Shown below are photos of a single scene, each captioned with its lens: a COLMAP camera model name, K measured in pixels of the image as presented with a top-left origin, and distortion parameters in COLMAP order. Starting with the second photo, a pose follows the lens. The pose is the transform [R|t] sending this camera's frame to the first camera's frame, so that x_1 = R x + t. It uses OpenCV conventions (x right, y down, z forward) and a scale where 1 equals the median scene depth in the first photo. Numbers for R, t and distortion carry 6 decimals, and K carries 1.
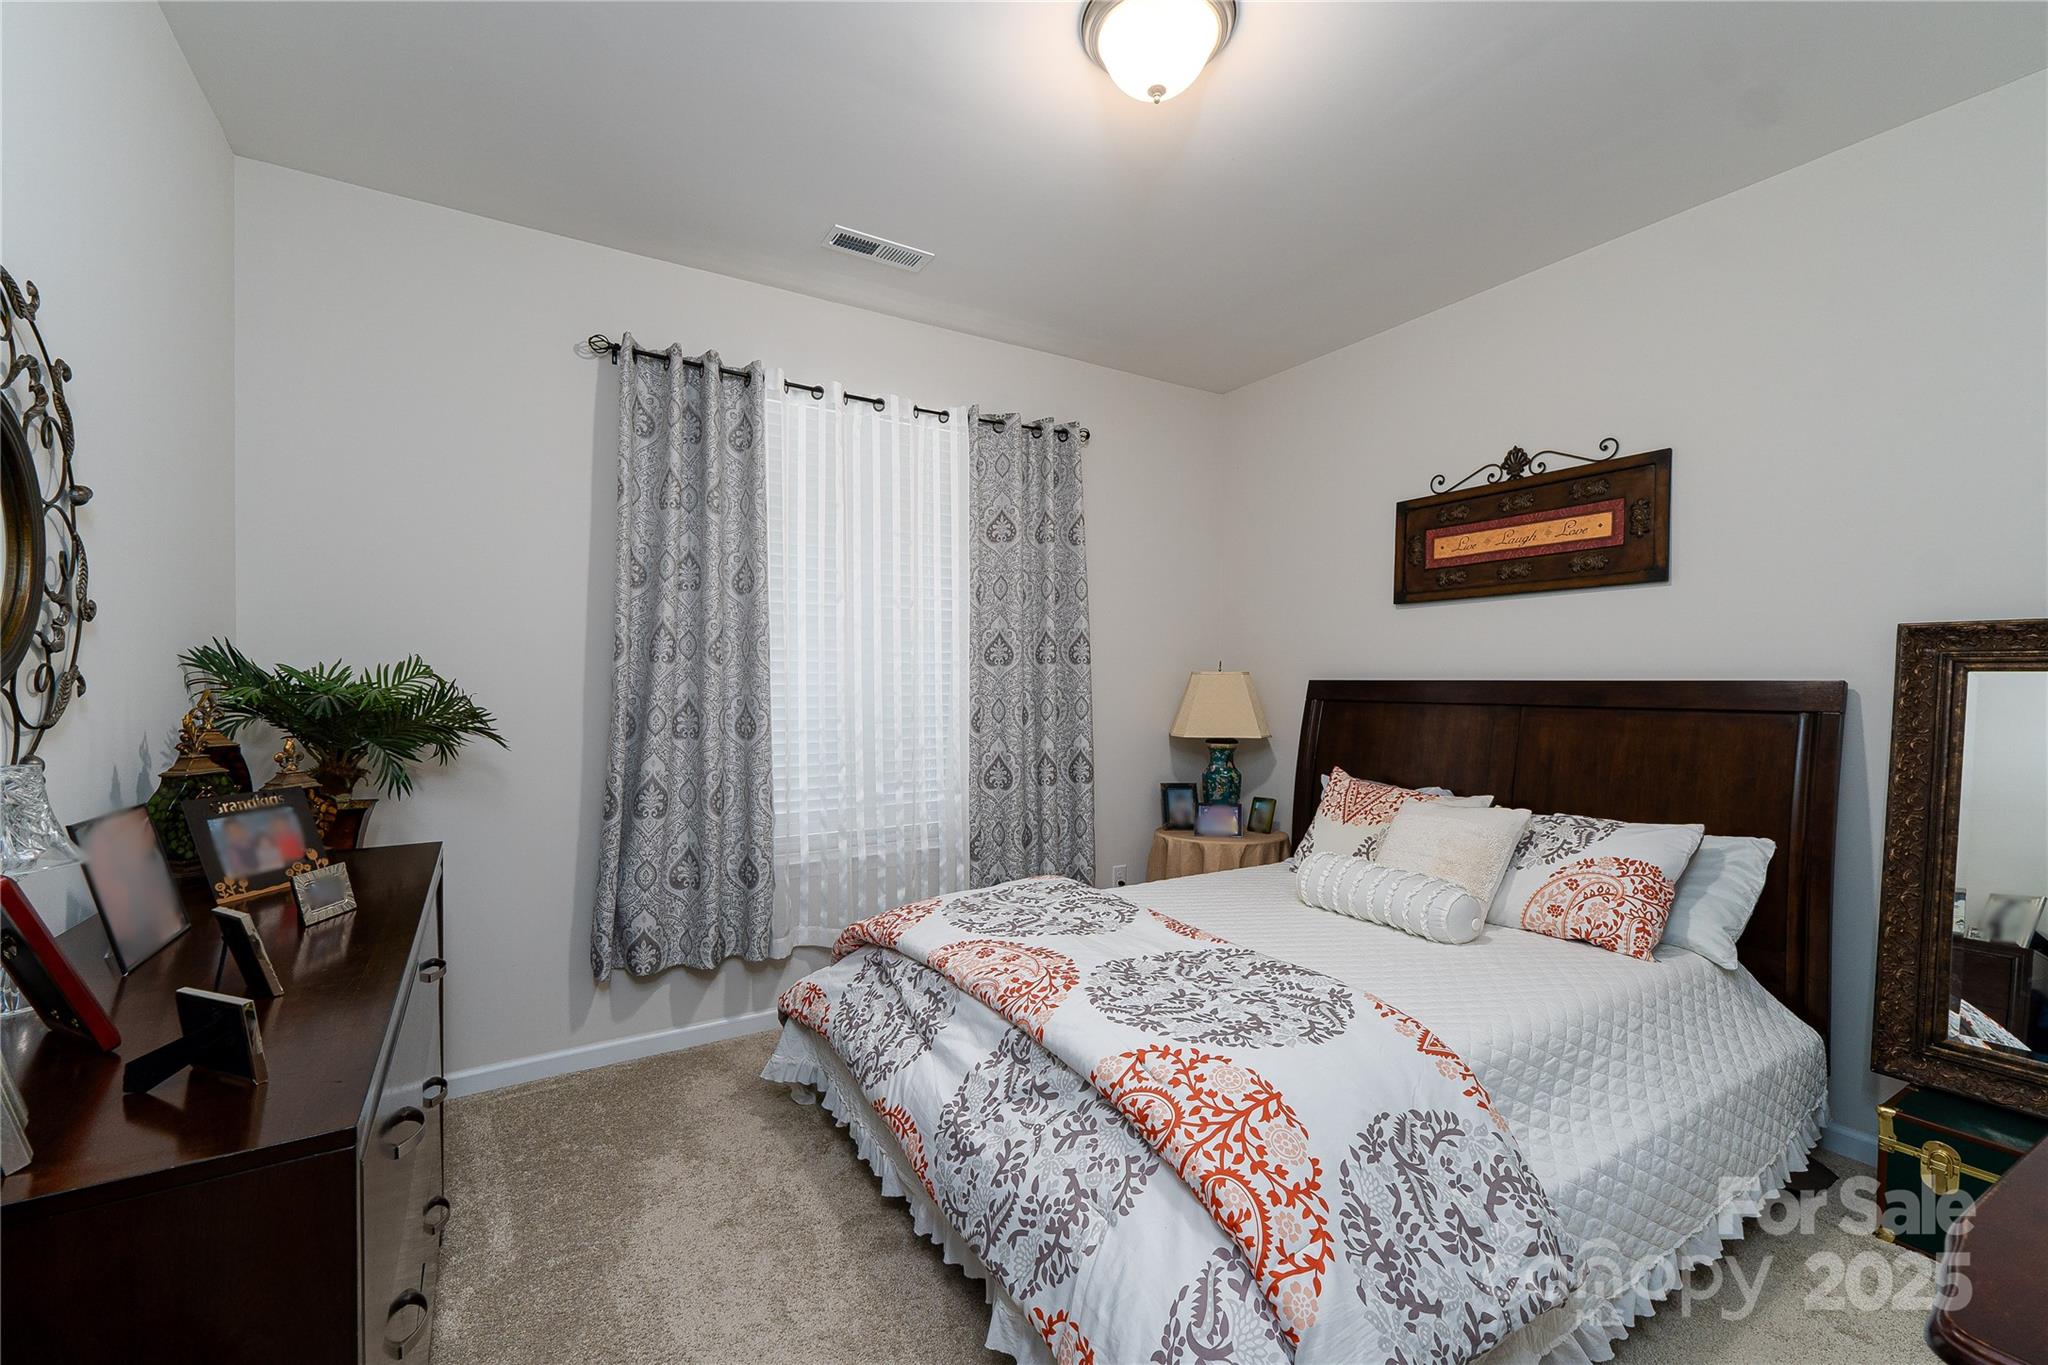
lens RADIAL K [[860.8, 0, 1025.2], [0, 860.8, 672.6], [0, 0, 1]] dist [0.004815, 0.000344]
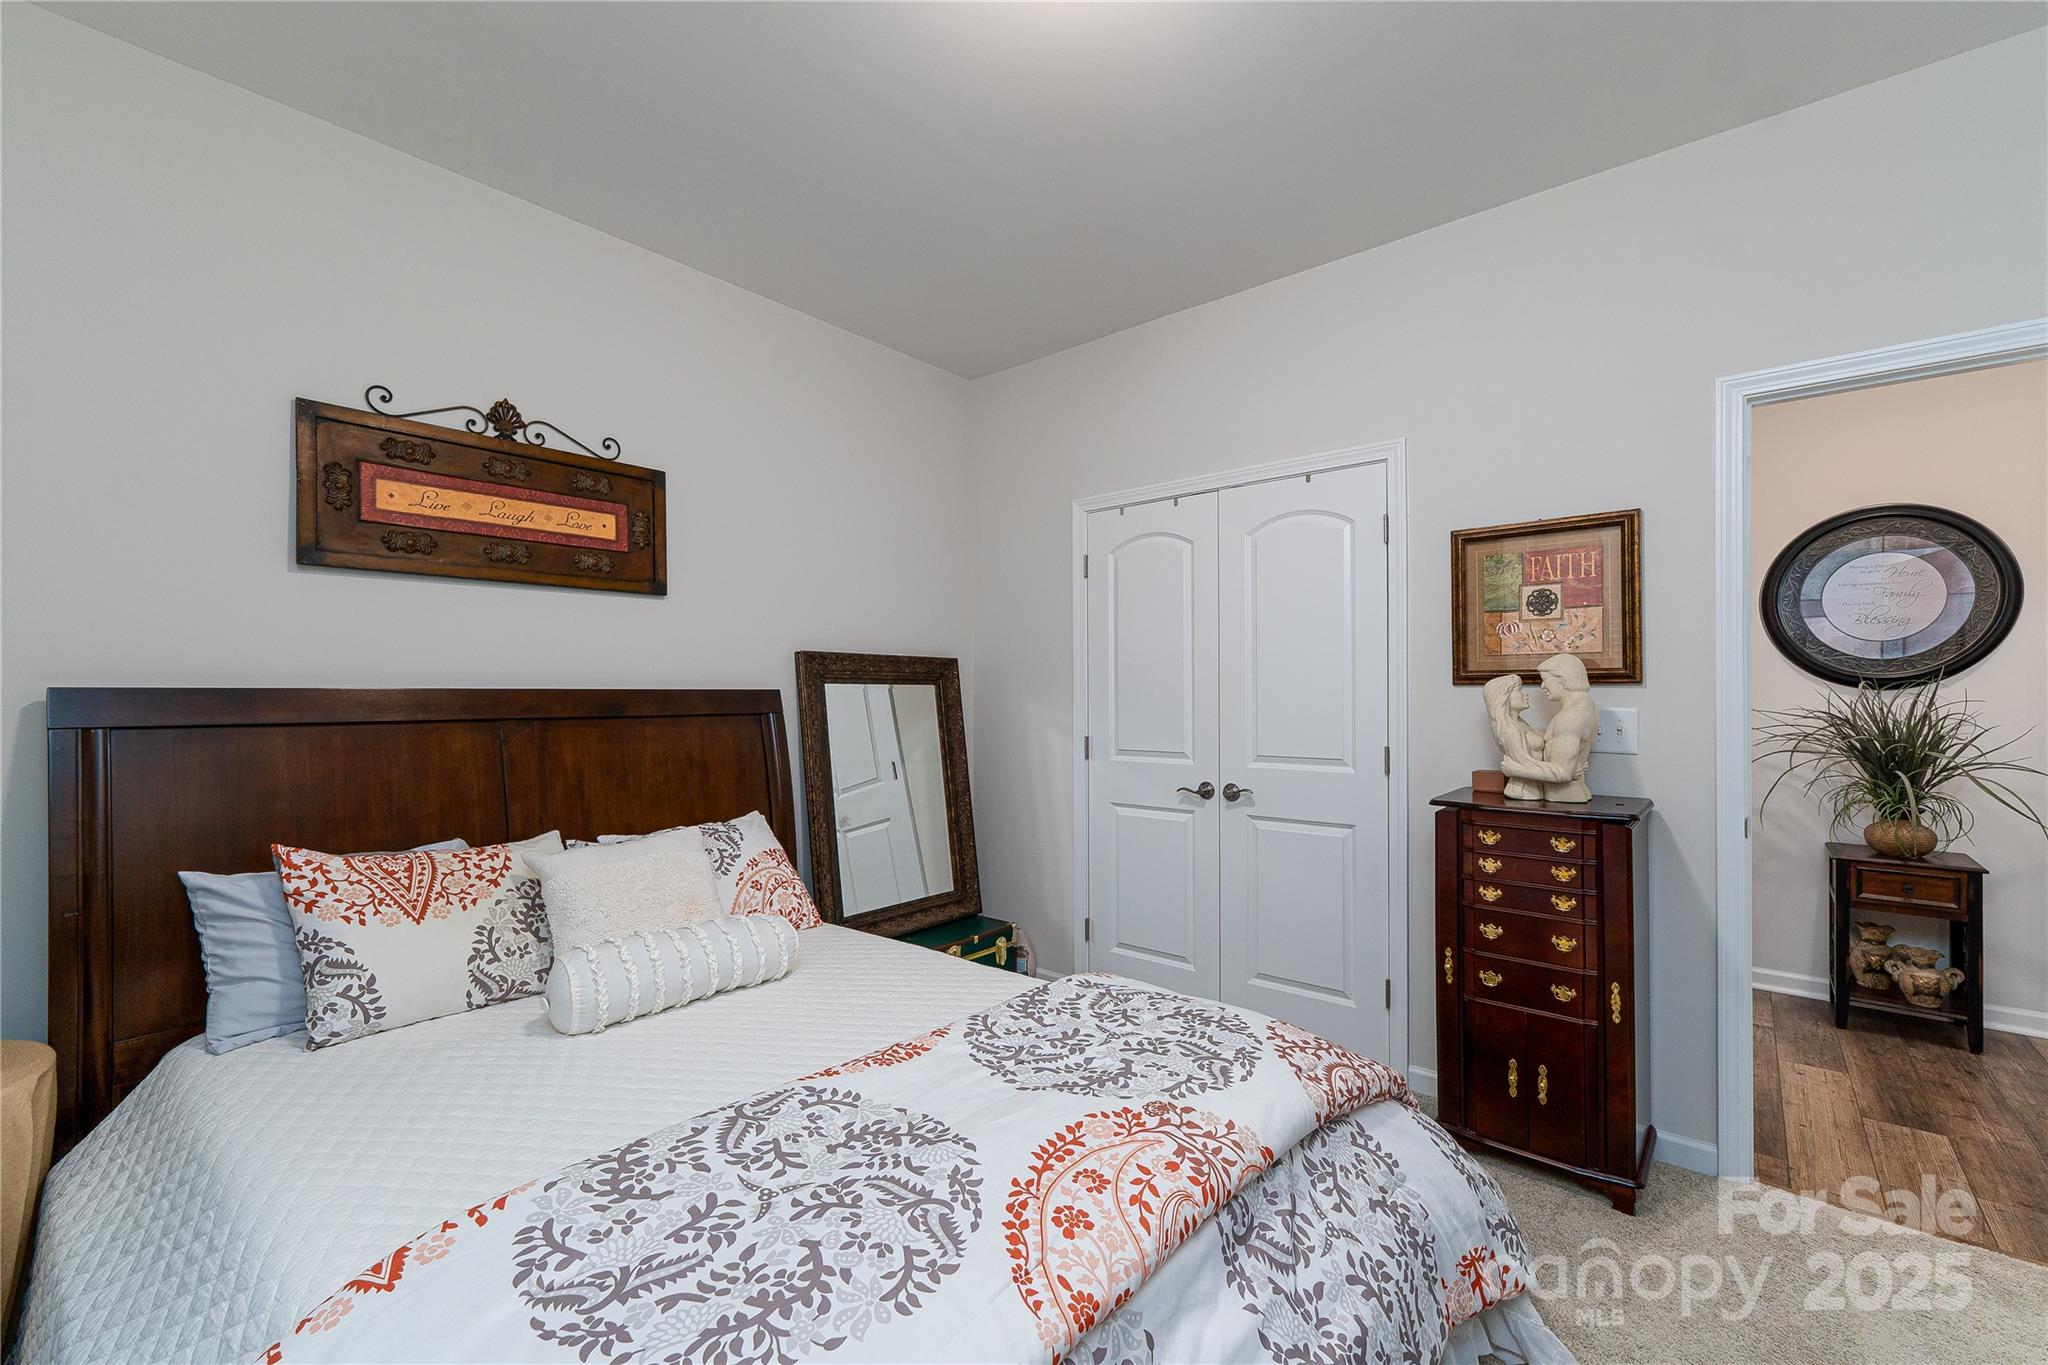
lens RADIAL K [[860.8, 0, 1025.2], [0, 860.8, 672.6], [0, 0, 1]] dist [0.004815, 0.000344]
pose [[-0.315014, 0.019471, 0.948887, -0.448475], [-0.009116, 0.999681, -0.023540, 0.011101], [-0.949043, -0.016066, -0.314736, 1.010410]]
